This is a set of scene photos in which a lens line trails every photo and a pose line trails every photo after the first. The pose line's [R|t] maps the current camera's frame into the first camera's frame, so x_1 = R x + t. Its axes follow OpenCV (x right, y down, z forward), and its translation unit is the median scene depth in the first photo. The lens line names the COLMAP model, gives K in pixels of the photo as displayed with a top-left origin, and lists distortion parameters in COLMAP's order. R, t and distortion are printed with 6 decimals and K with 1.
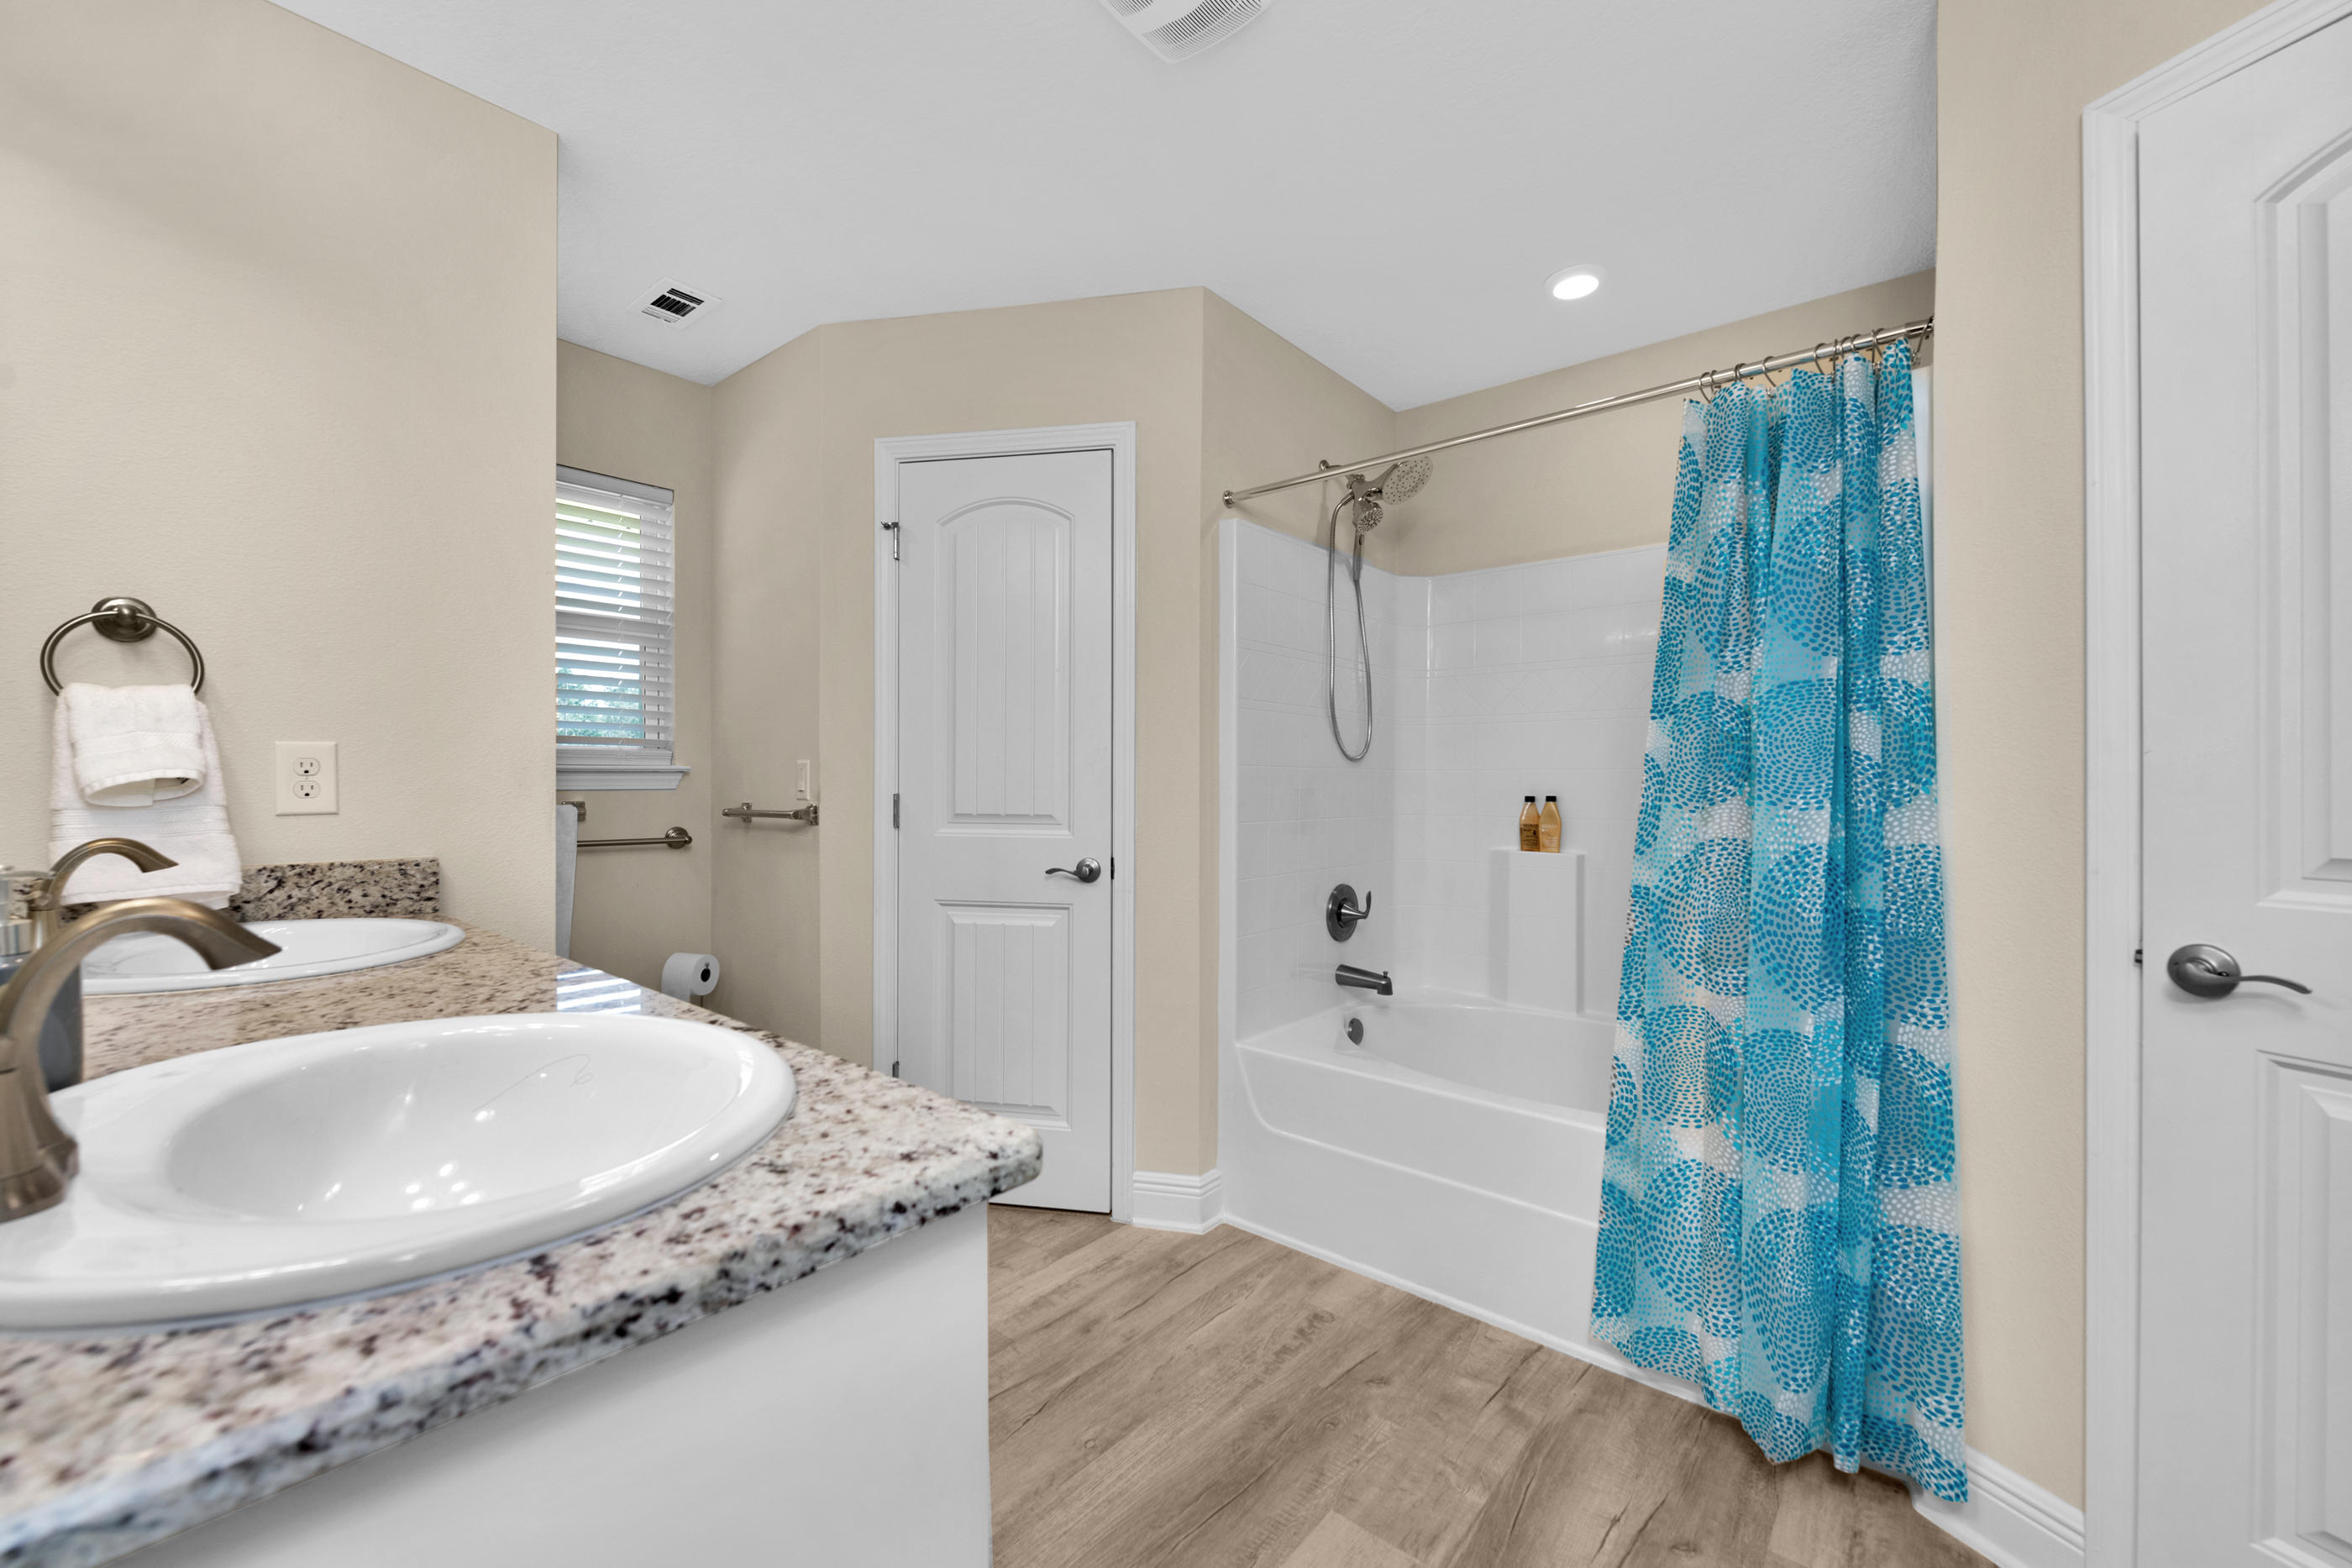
lens RADIAL K [[955.0, 0, 1179.6], [0, 955.0, 788.1], [0, 0, 1]] dist [0.000103, -0.004017]
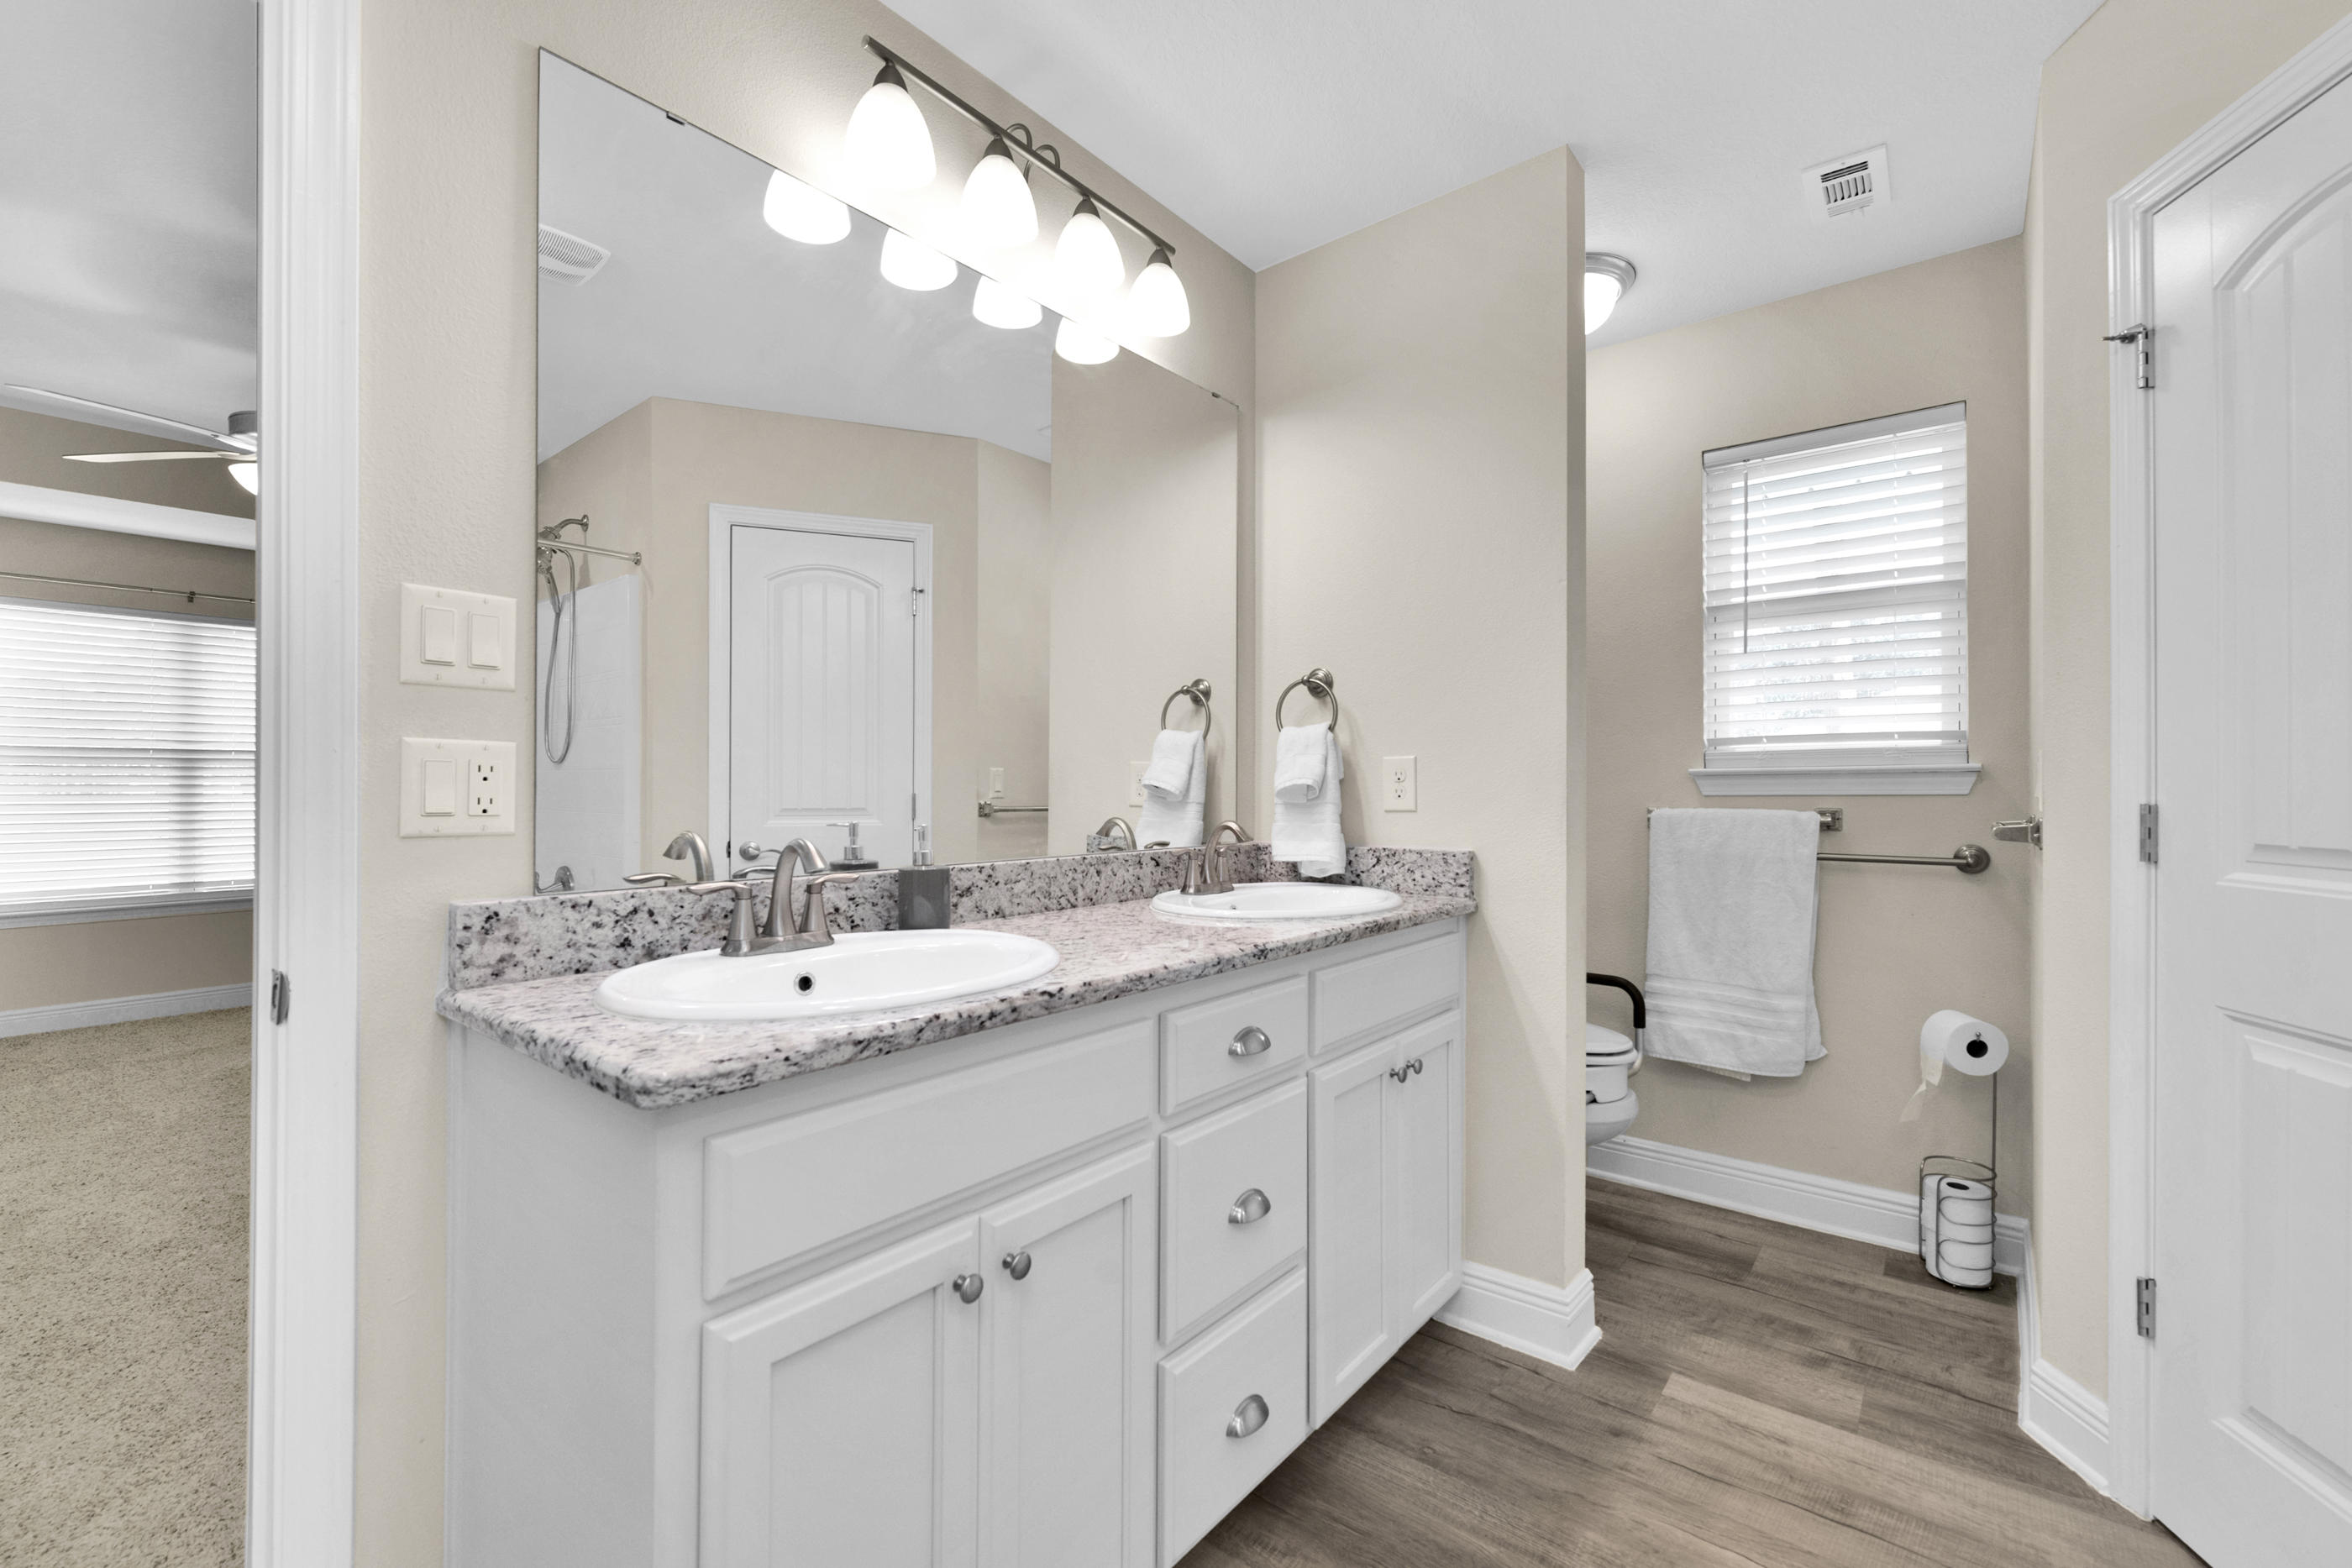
lens RADIAL K [[955.0, 0, 1162.4], [0, 955.0, 786.6], [0, 0, 1]] dist [0.000103, -0.004017]
pose [[-0.009704, -0.007404, -0.999926, 0.399036], [-0.003656, 0.999966, -0.007368, 0.004083], [0.999946, 0.003584, -0.009731, 0.646147]]
